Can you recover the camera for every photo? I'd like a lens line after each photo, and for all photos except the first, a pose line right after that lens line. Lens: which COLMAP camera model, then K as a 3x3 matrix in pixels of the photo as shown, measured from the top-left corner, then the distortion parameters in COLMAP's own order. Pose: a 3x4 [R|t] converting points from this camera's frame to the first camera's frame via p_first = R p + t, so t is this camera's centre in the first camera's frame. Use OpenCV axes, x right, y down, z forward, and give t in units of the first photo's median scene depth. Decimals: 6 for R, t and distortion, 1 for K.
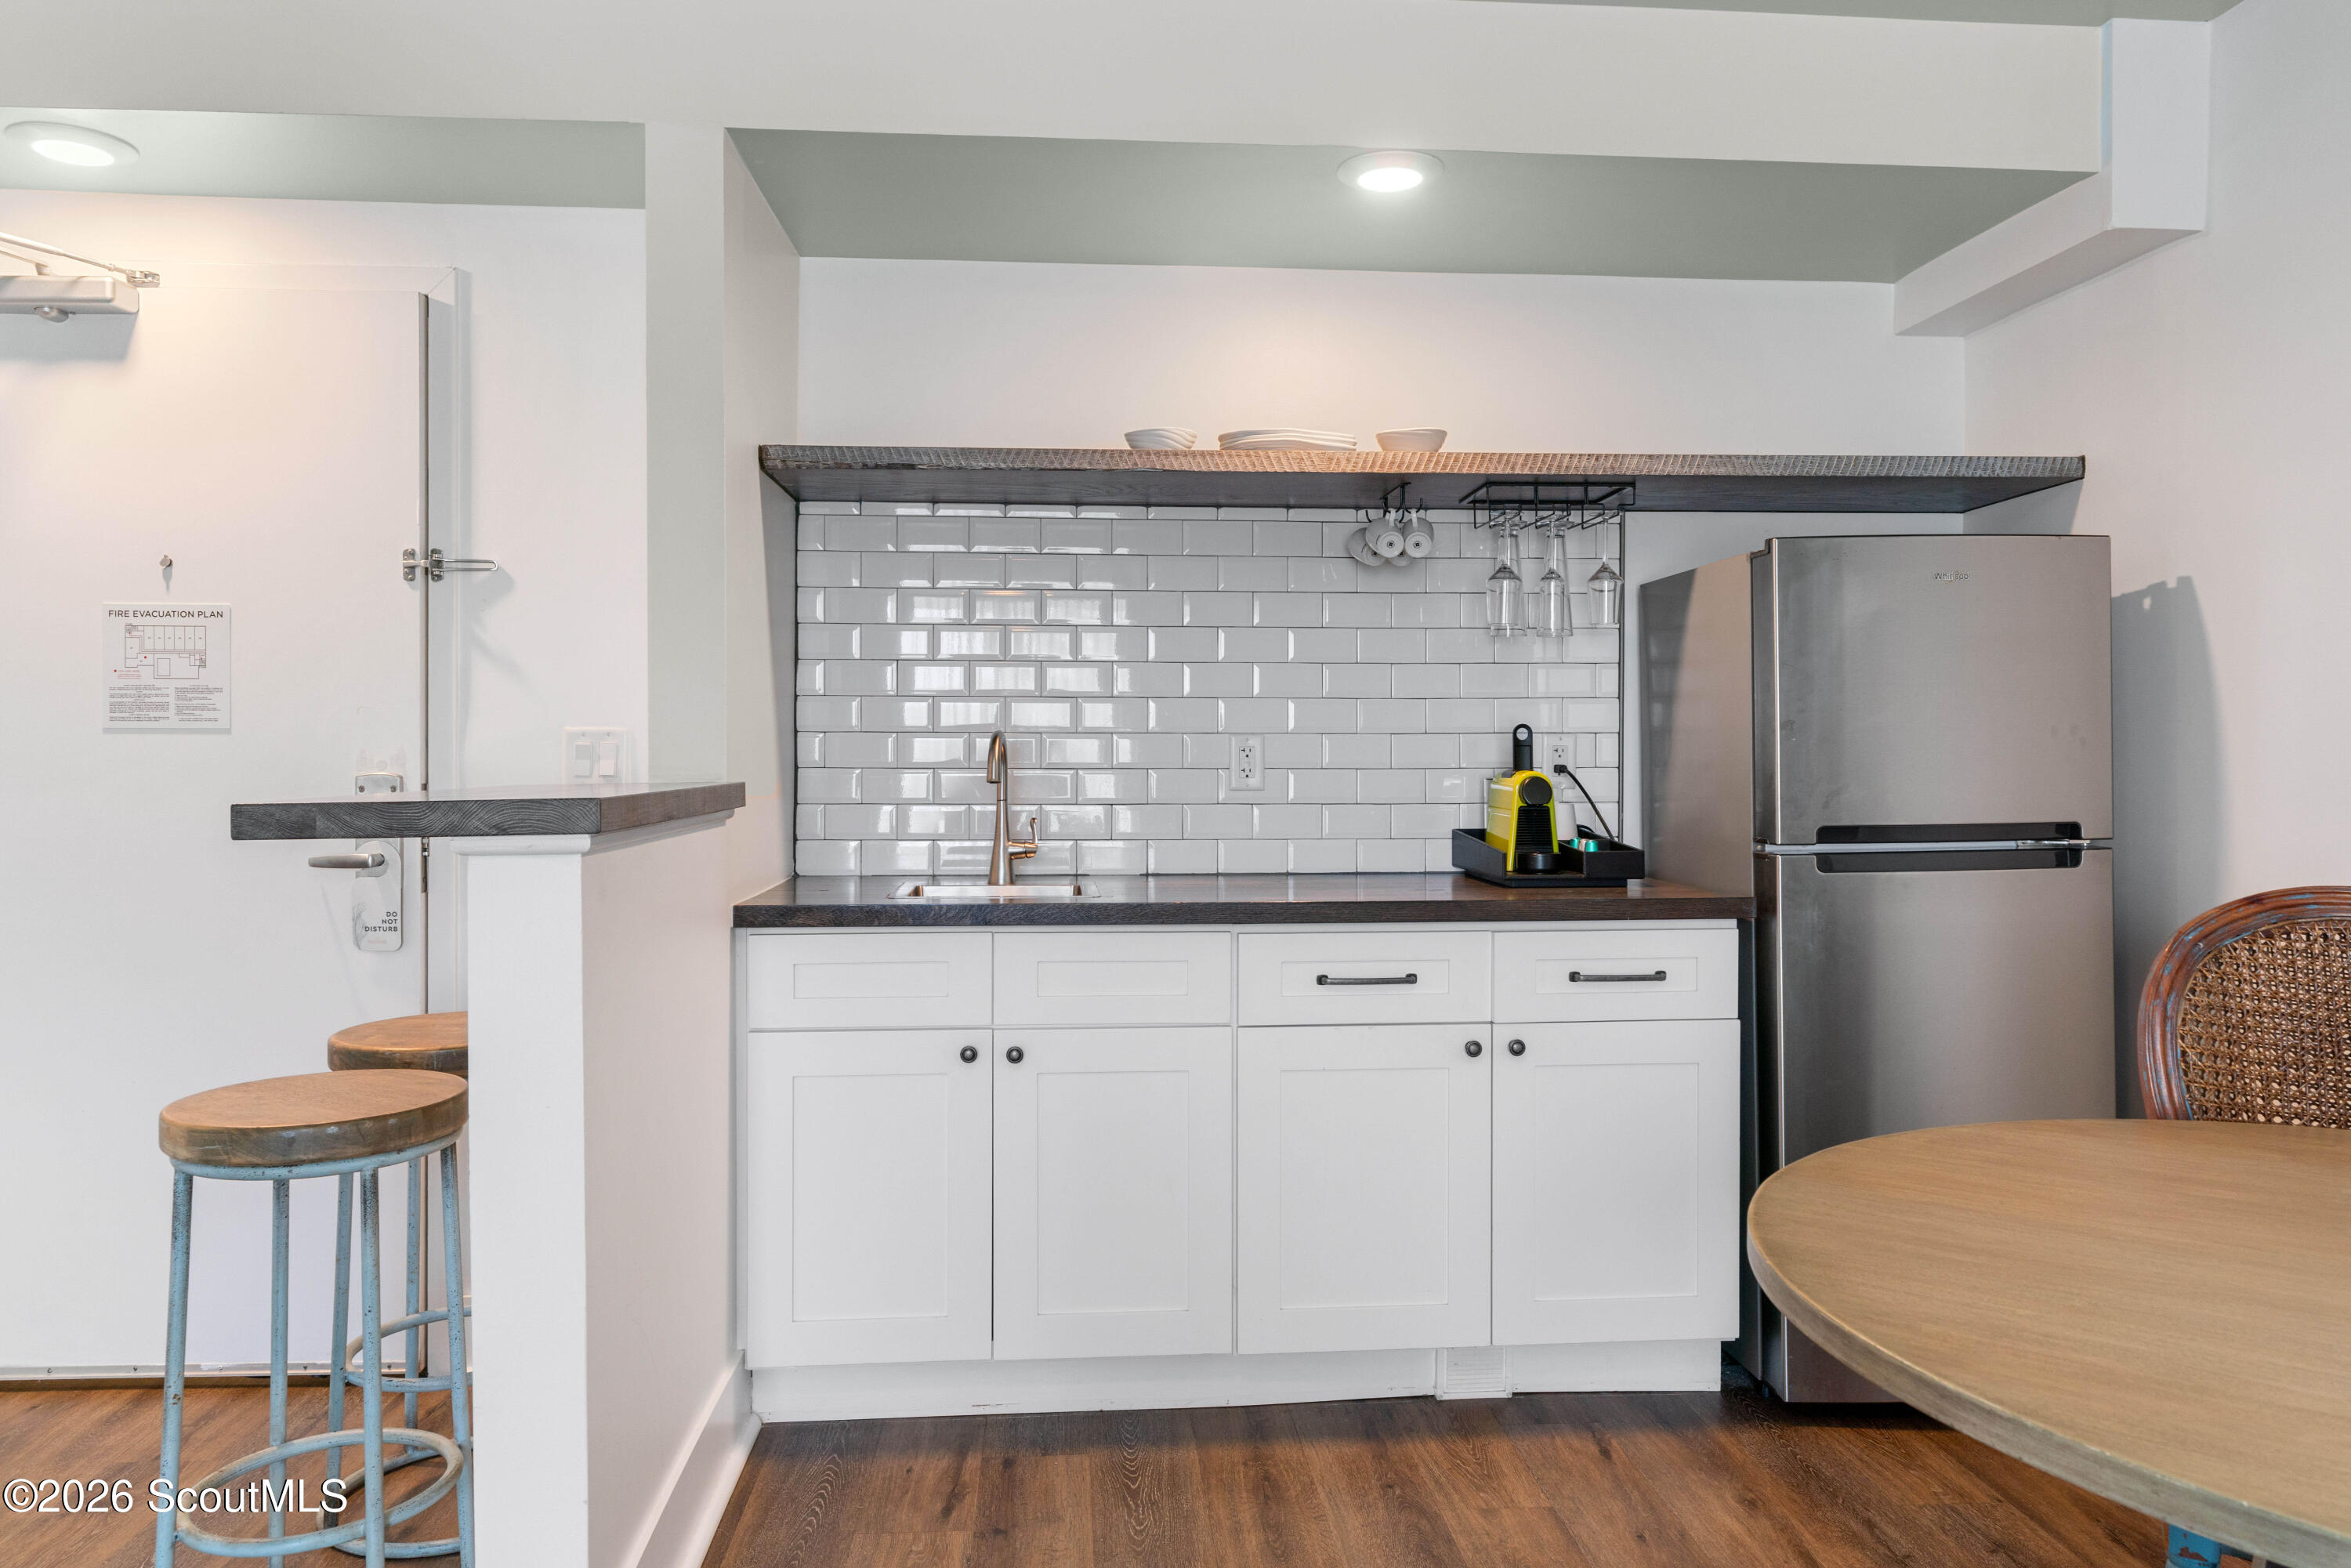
lens RADIAL K [[1618.2, 0, 1161.6], [0, 1618.2, 754.0], [0, 0, 1]] dist [-0.001561, 0.003725]
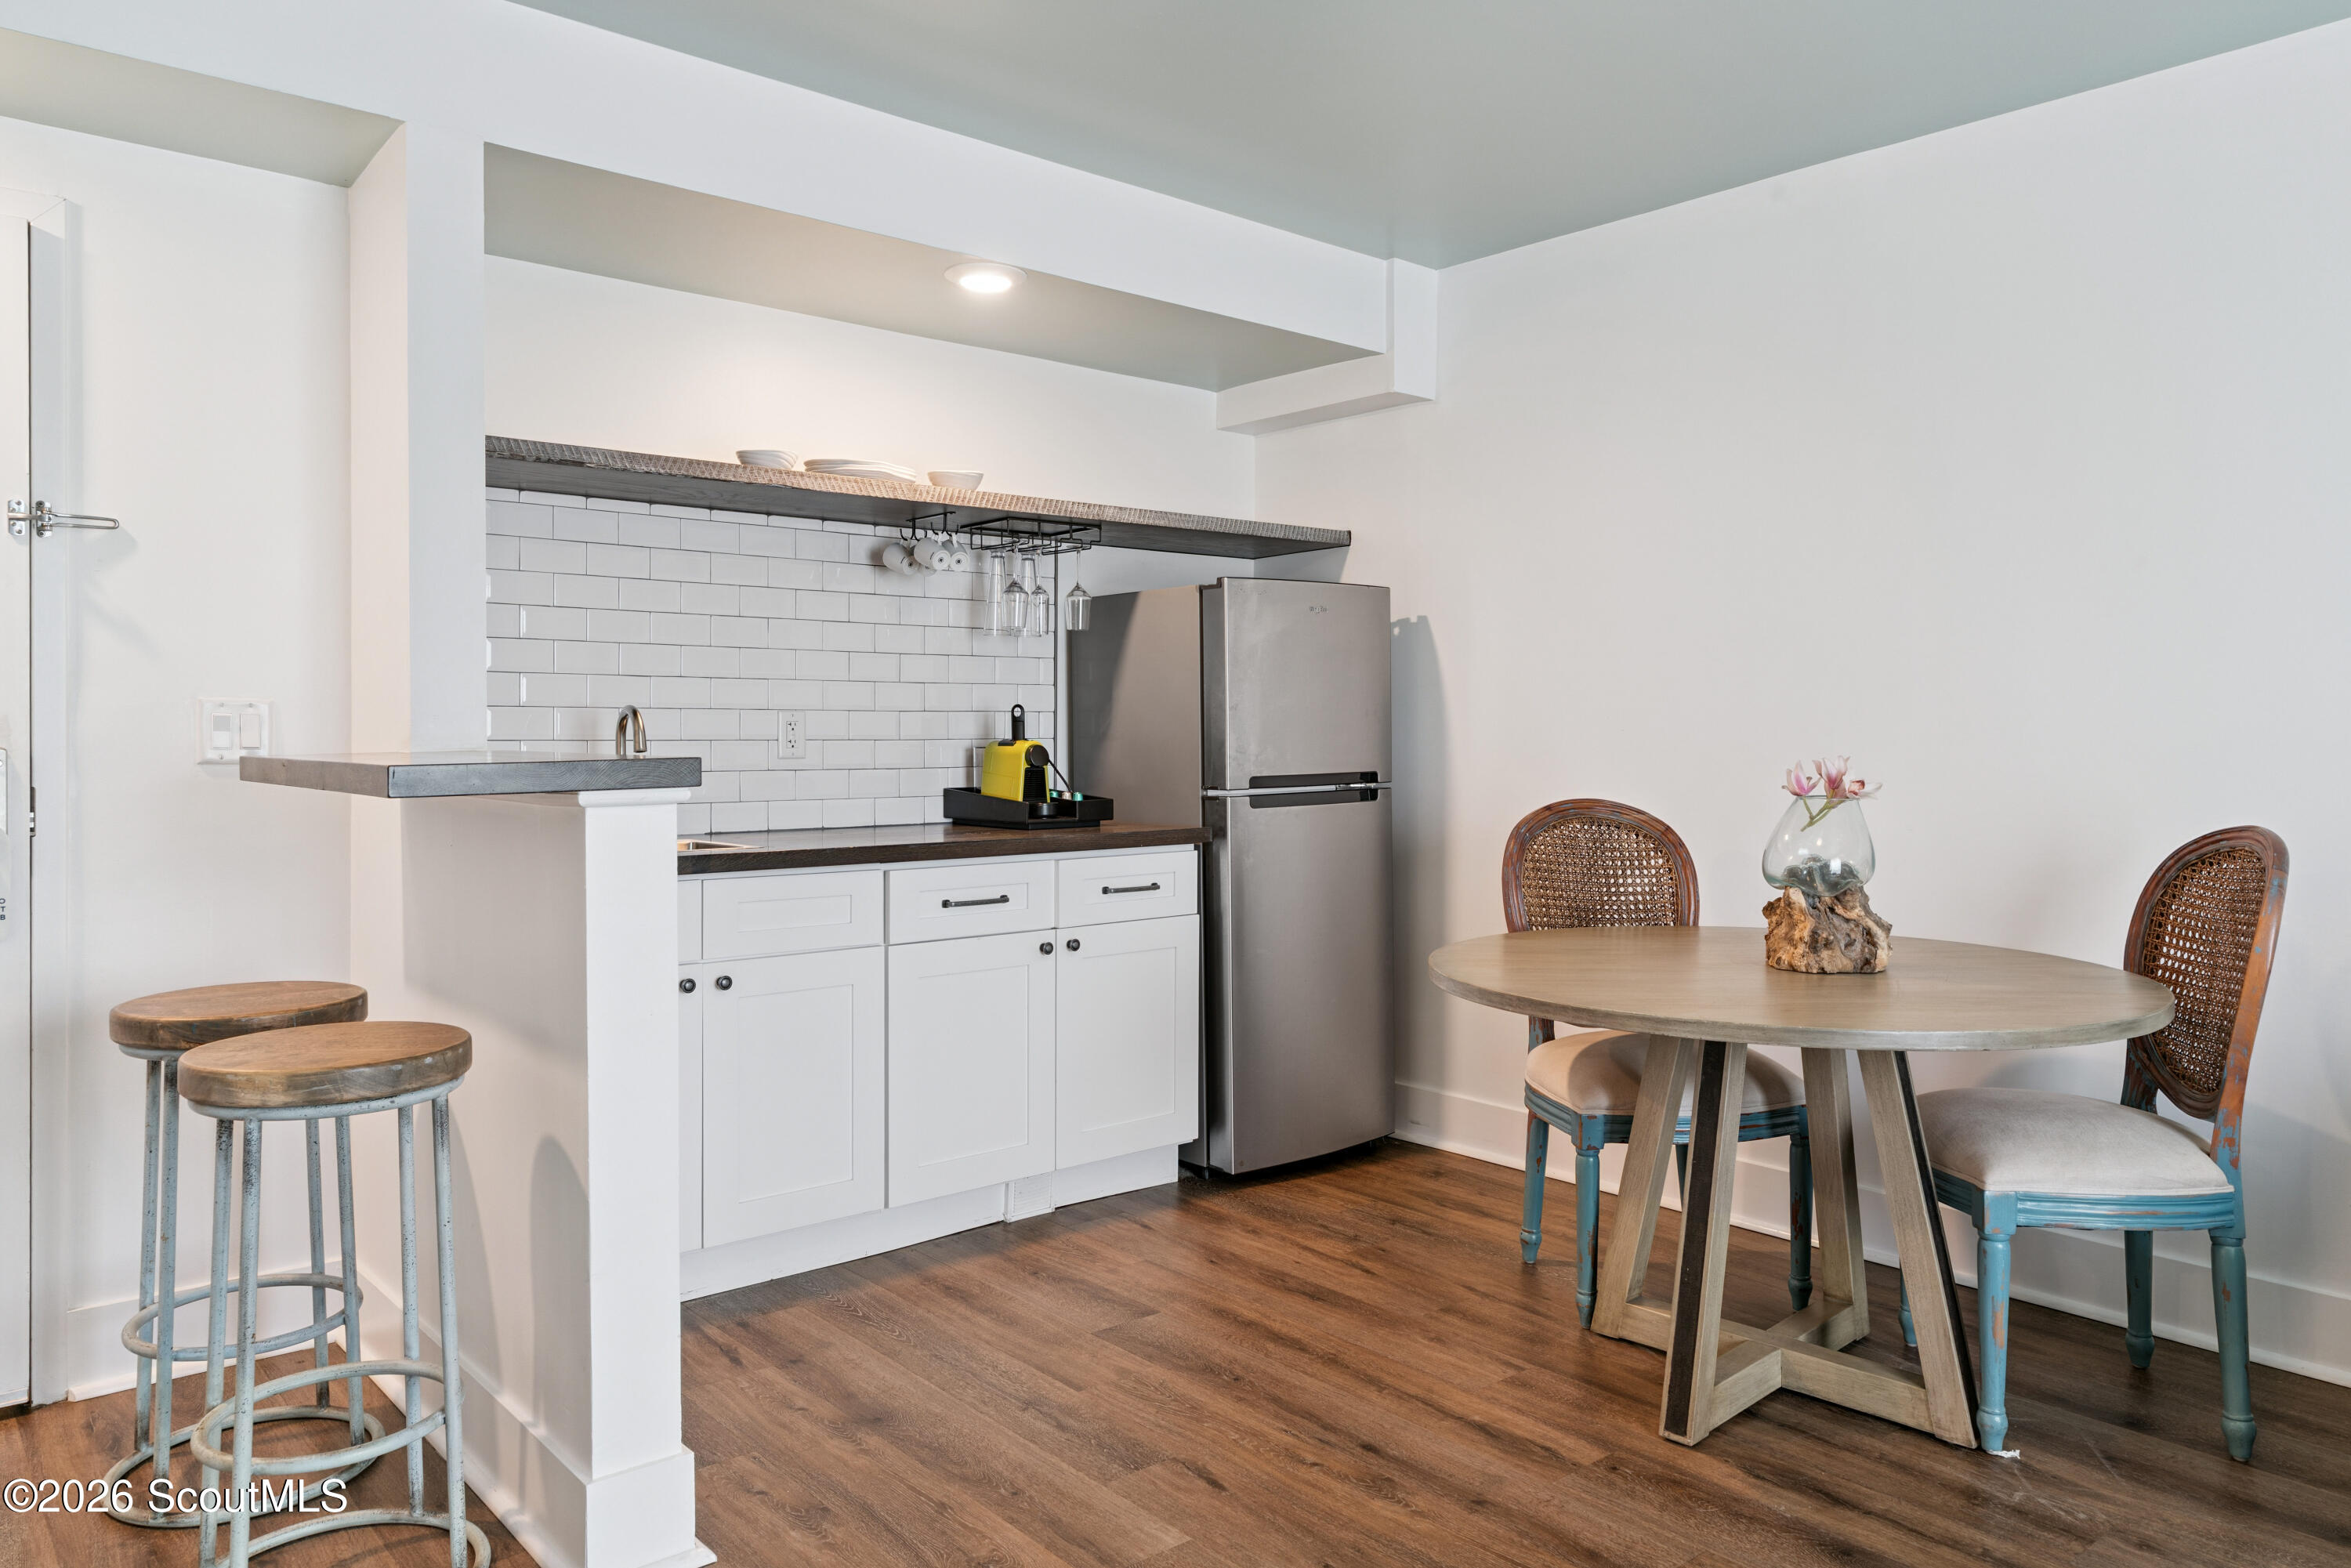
lens RADIAL K [[1618.2, 0, 1182.7], [0, 1618.2, 741.1], [0, 0, 1]] dist [-0.001561, 0.003725]
pose [[0.800517, -0.003288, 0.599300, -0.490899], [0.001847, 0.999994, 0.003019, 0.007924], [-0.599307, -0.001310, 0.800519, -0.125261]]
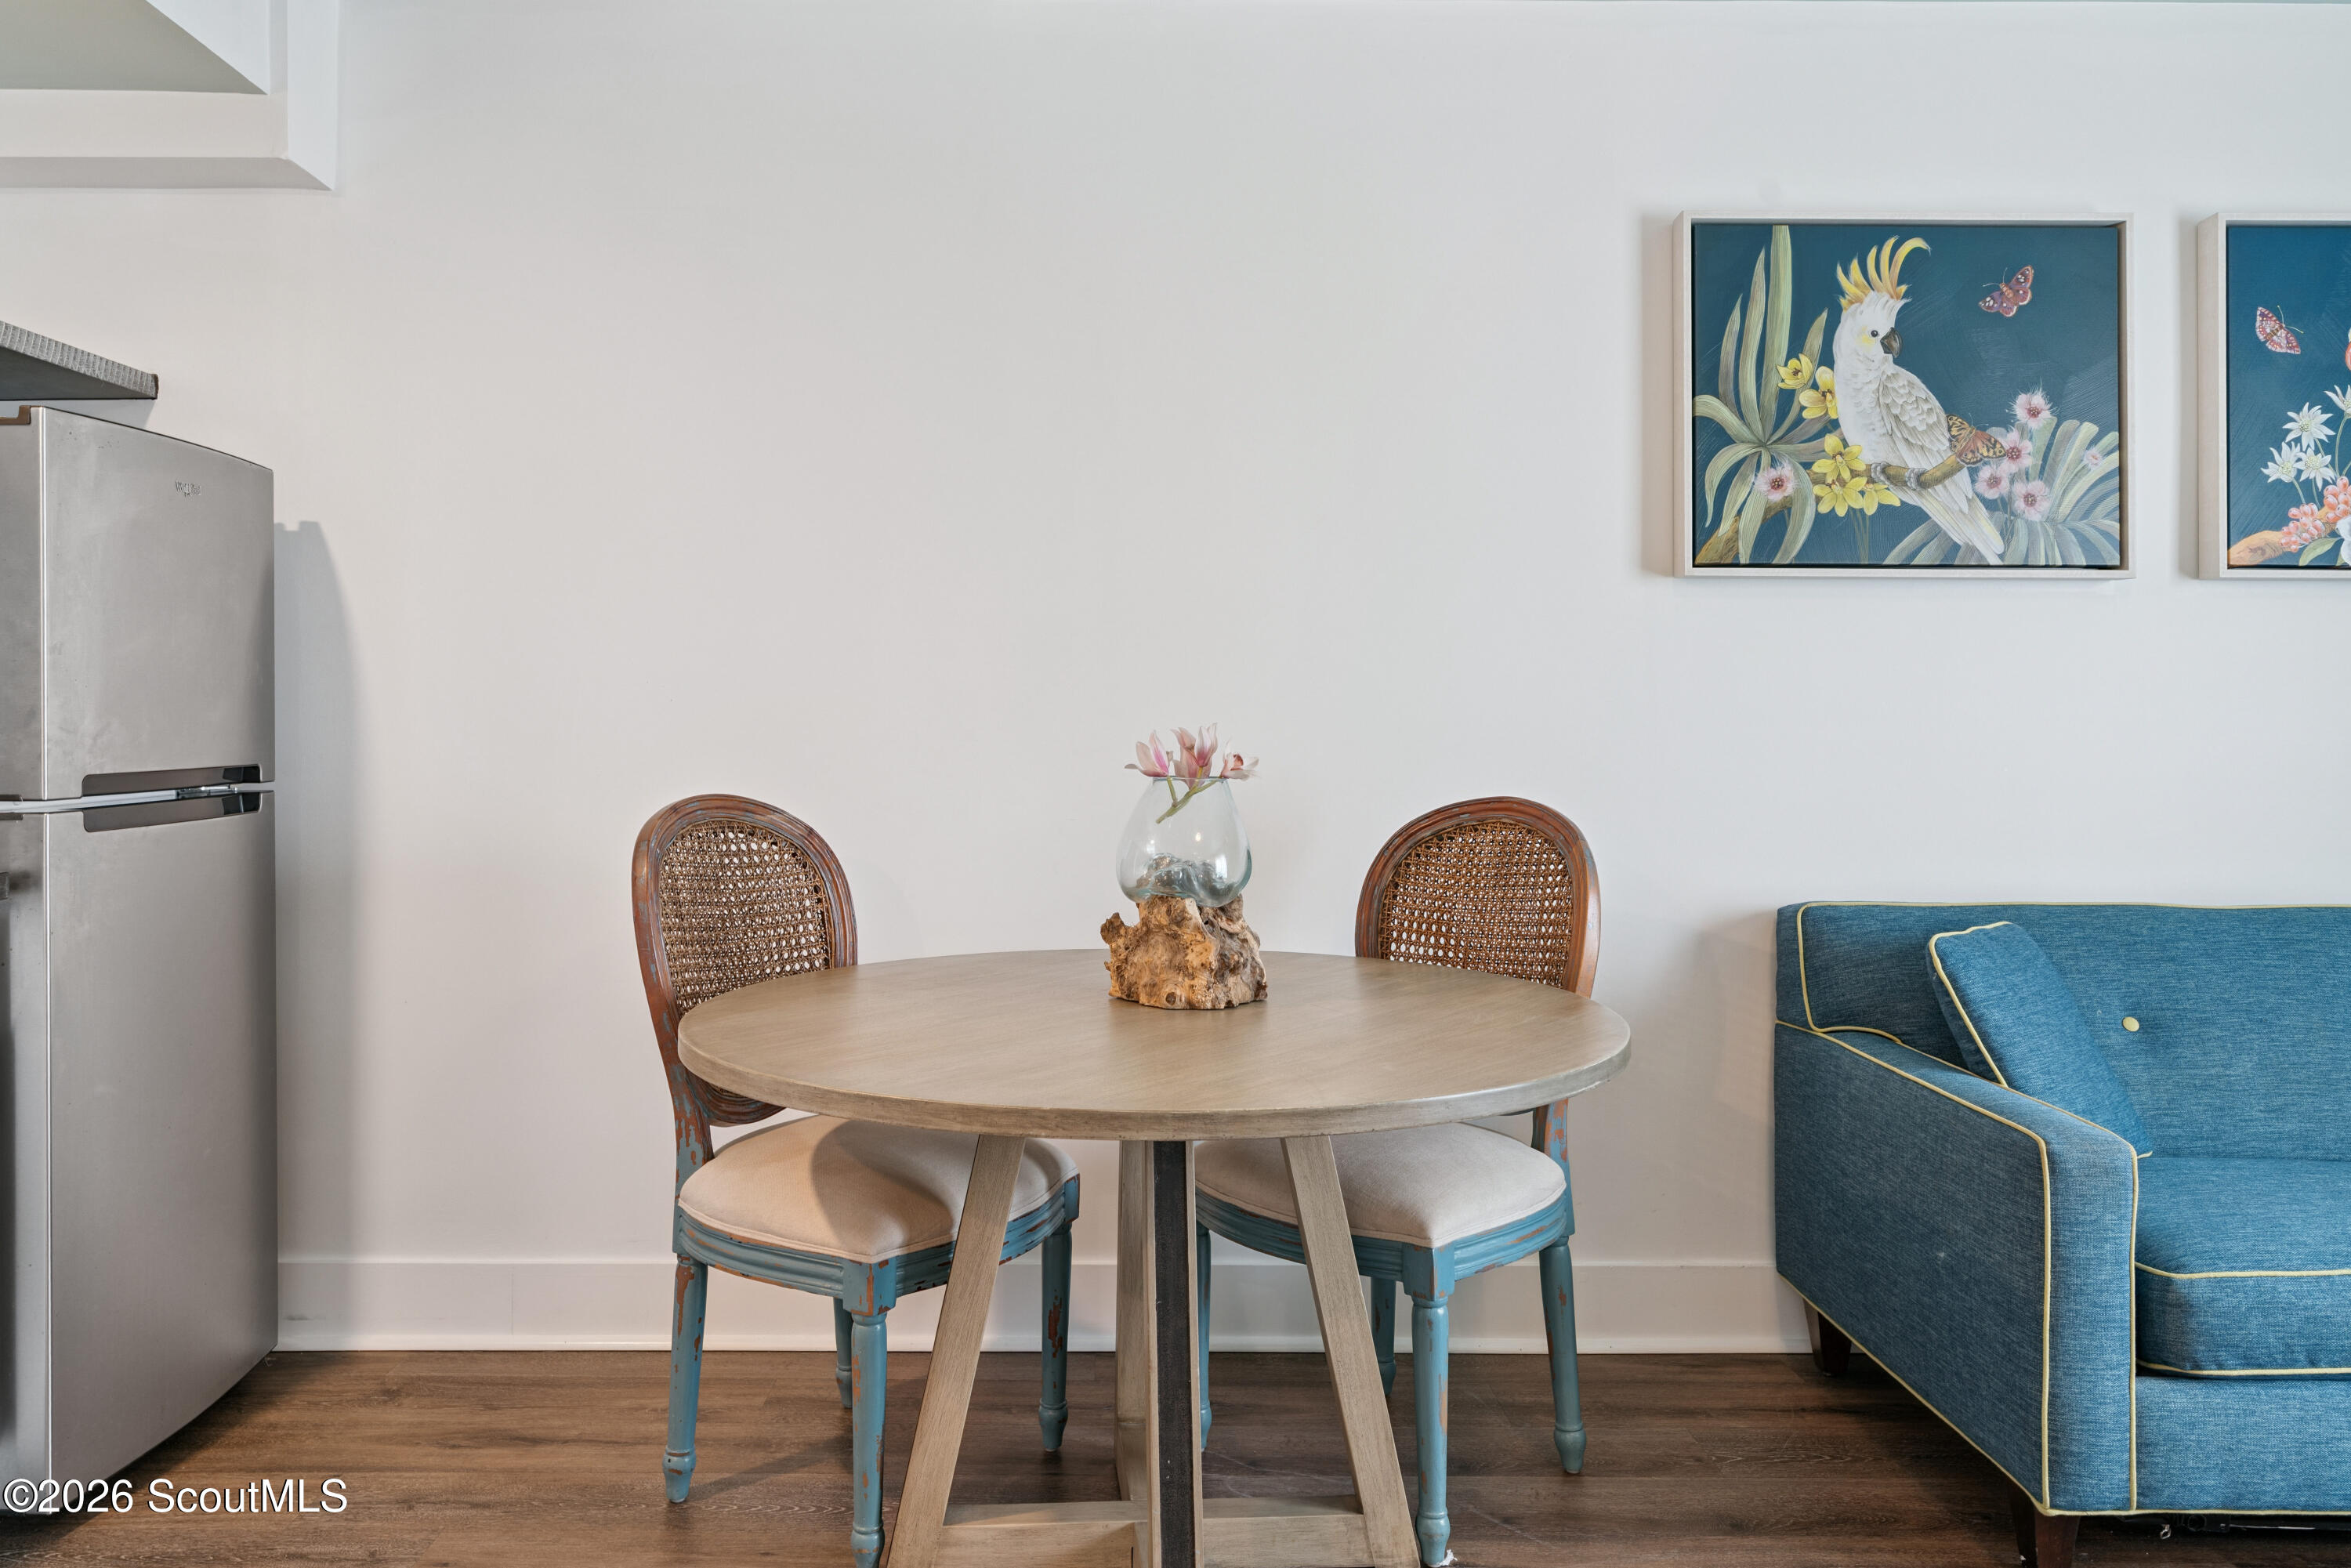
lens RADIAL K [[1660.8, 0, 1123.4], [0, 1660.8, 721.2], [0, 0, 1]] dist [-0.002128, 0.005535]
pose [[0.062468, 0.007860, 0.998016, -0.365817], [0.004156, 0.999958, -0.008135, 0.025647], [-0.998038, 0.004656, 0.062432, 0.410465]]
